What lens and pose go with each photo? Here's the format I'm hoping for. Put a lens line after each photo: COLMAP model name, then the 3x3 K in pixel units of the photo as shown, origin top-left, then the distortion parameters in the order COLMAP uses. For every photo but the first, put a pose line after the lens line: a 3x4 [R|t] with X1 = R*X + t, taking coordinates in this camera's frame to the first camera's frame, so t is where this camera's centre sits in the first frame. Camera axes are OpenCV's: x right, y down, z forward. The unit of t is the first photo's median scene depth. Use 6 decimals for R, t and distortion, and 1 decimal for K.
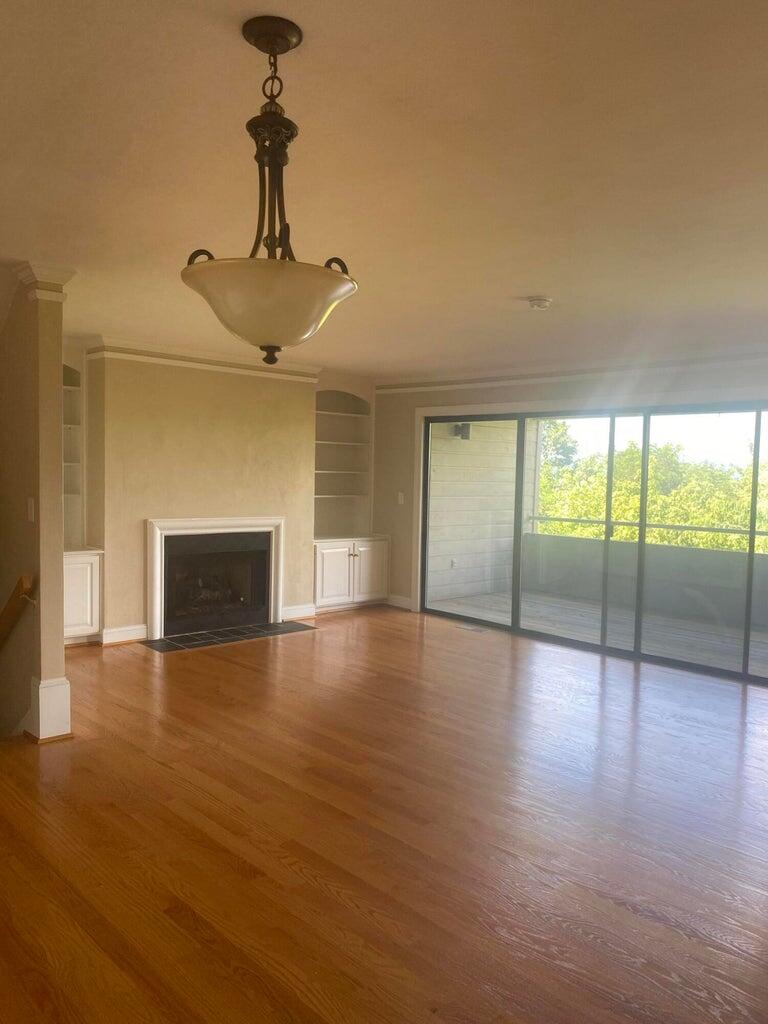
lens RADIAL K [[782.2, 0, 384.0], [0, 782.2, 512.0], [0, 0, 1]] dist [-0.000188, -0.000959]
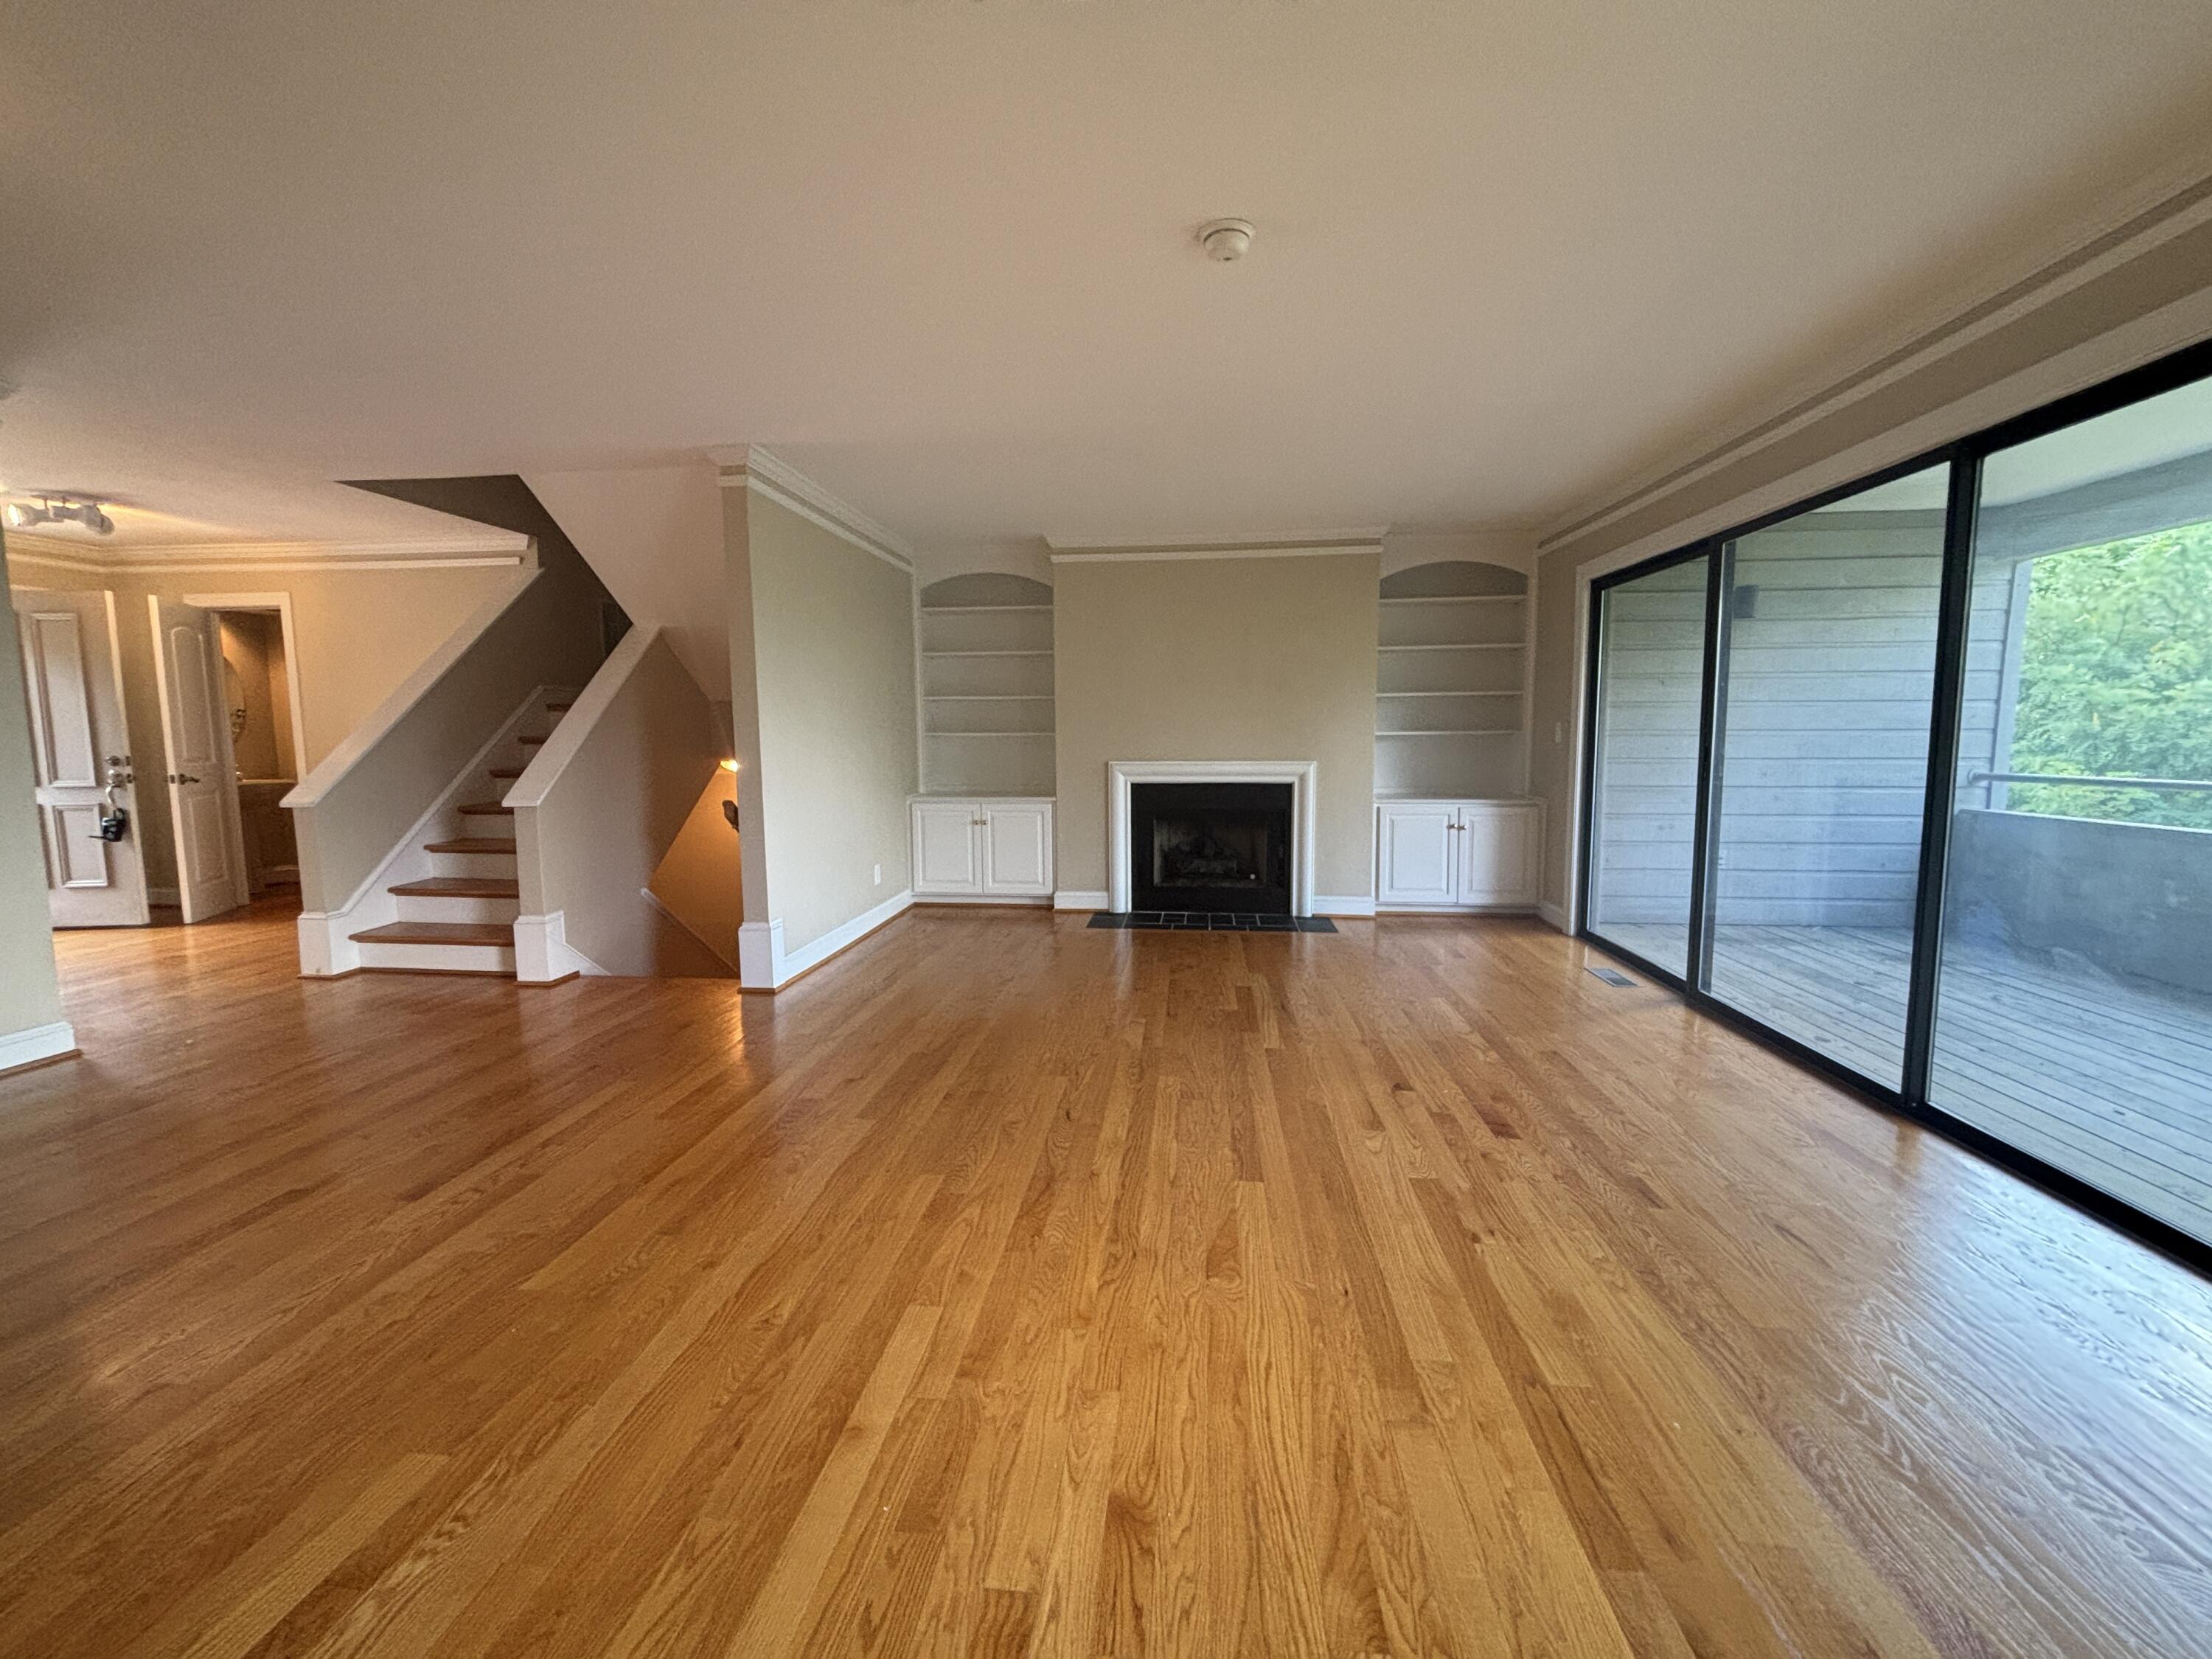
lens RADIAL K [[880.9, 0, 1106.0], [0, 880.9, 829.5], [0, 0, 1]] dist [-0.000713, -0.000659]
pose [[0.643643, 0.064766, -0.762580, 0.319986], [-0.017768, 0.997409, 0.069714, 0.014098], [0.765119, -0.031322, 0.643126, 0.356645]]
